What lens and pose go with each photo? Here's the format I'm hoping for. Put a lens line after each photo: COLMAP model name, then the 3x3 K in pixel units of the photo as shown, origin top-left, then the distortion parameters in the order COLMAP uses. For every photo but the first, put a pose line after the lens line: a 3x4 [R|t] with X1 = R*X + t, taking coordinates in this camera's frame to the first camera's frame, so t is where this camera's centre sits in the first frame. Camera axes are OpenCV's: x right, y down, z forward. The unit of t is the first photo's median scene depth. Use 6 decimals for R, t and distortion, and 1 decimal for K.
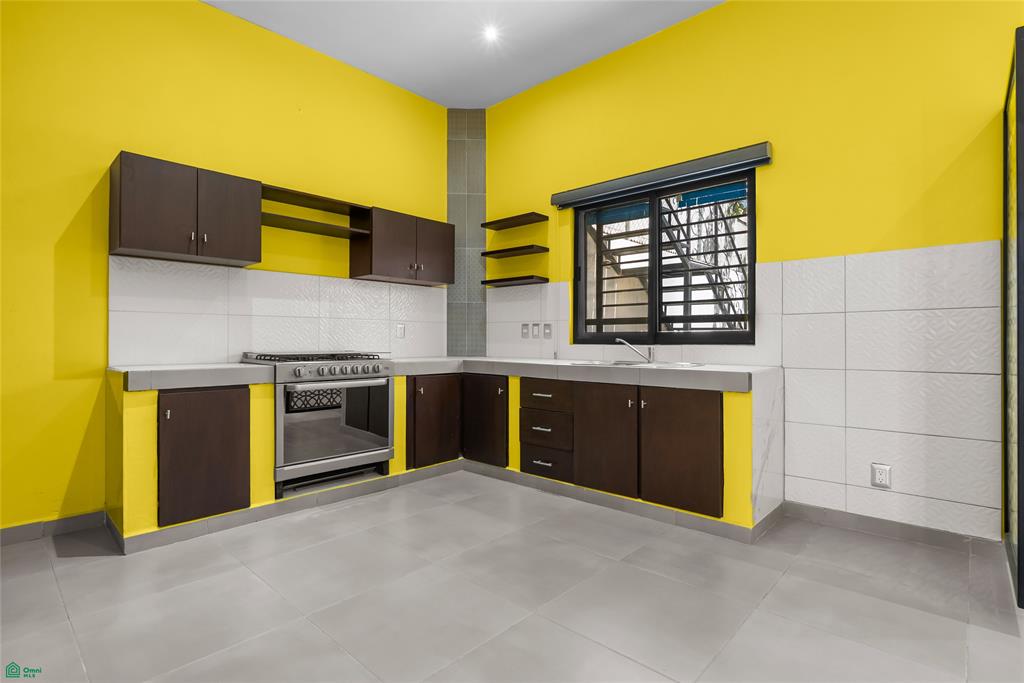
lens RADIAL K [[497.1, 0, 512.0], [0, 497.1, 341.5], [0, 0, 1]] dist [-0.002094, 0.000164]
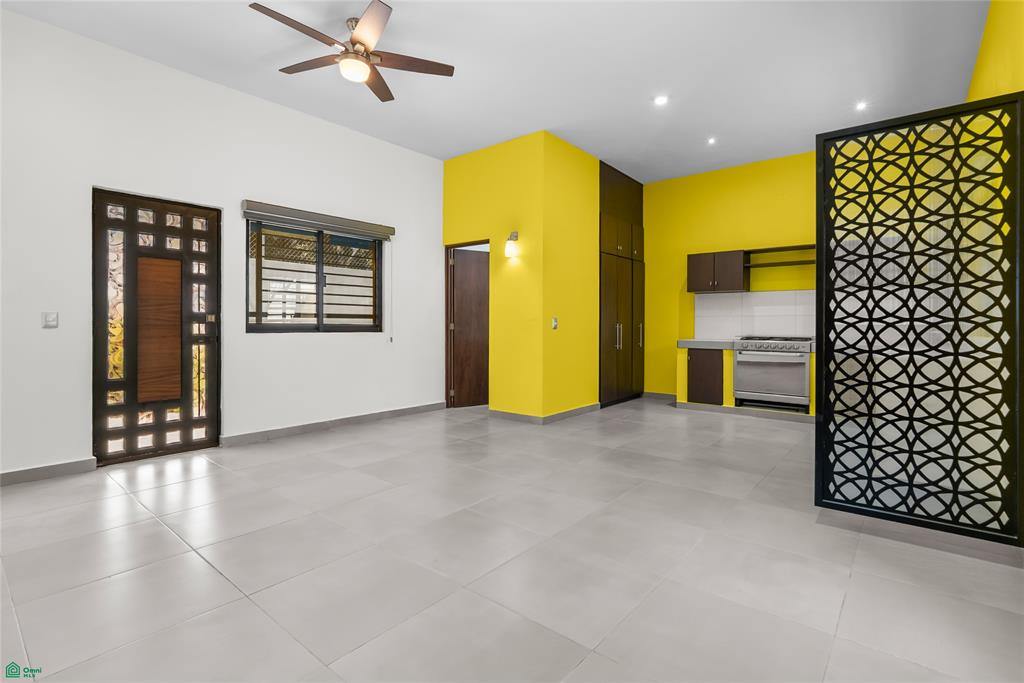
lens RADIAL K [[485.6, 0, 510.5], [0, 485.6, 329.5], [0, 0, 1]] dist [-0.004464, -0.000459]
pose [[0.062884, 0.005298, -0.998007, 1.226773], [-0.005164, 0.999974, 0.004983, -0.004796], [0.998007, 0.004840, 0.062910, -0.048858]]
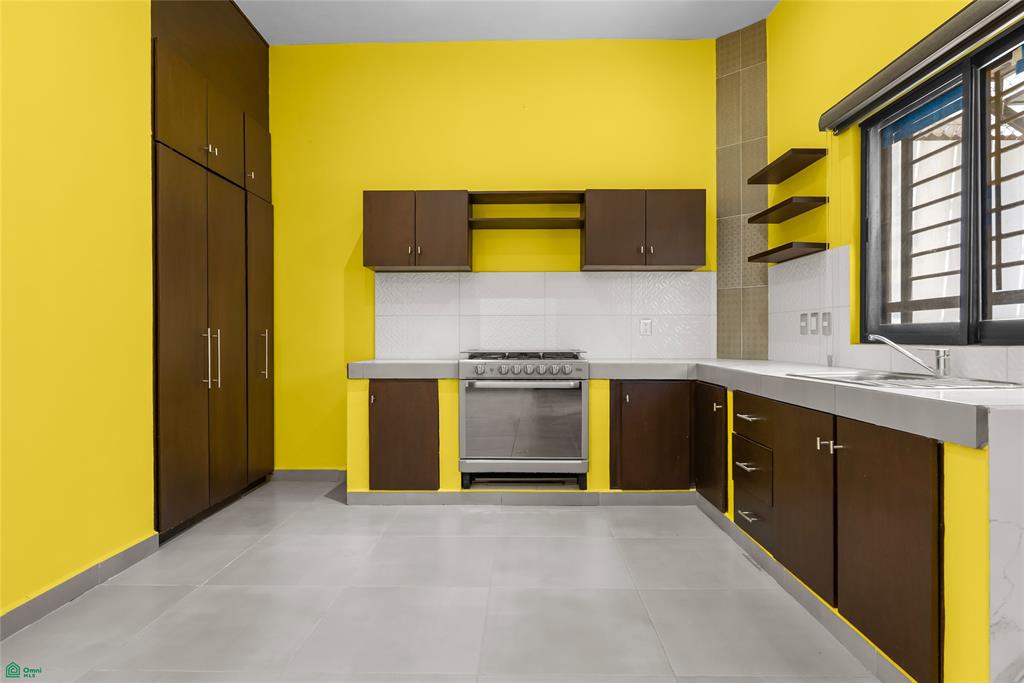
lens RADIAL K [[563.1, 0, 512.0], [0, 563.1, 341.5], [0, 0, 1]] dist [0.002304, 0.000326]
pose [[0.673638, 0.001871, -0.739059, 0.403524], [0.001124, 0.999993, 0.003556, -0.000618], [0.739061, -0.003226, 0.673631, 0.224941]]
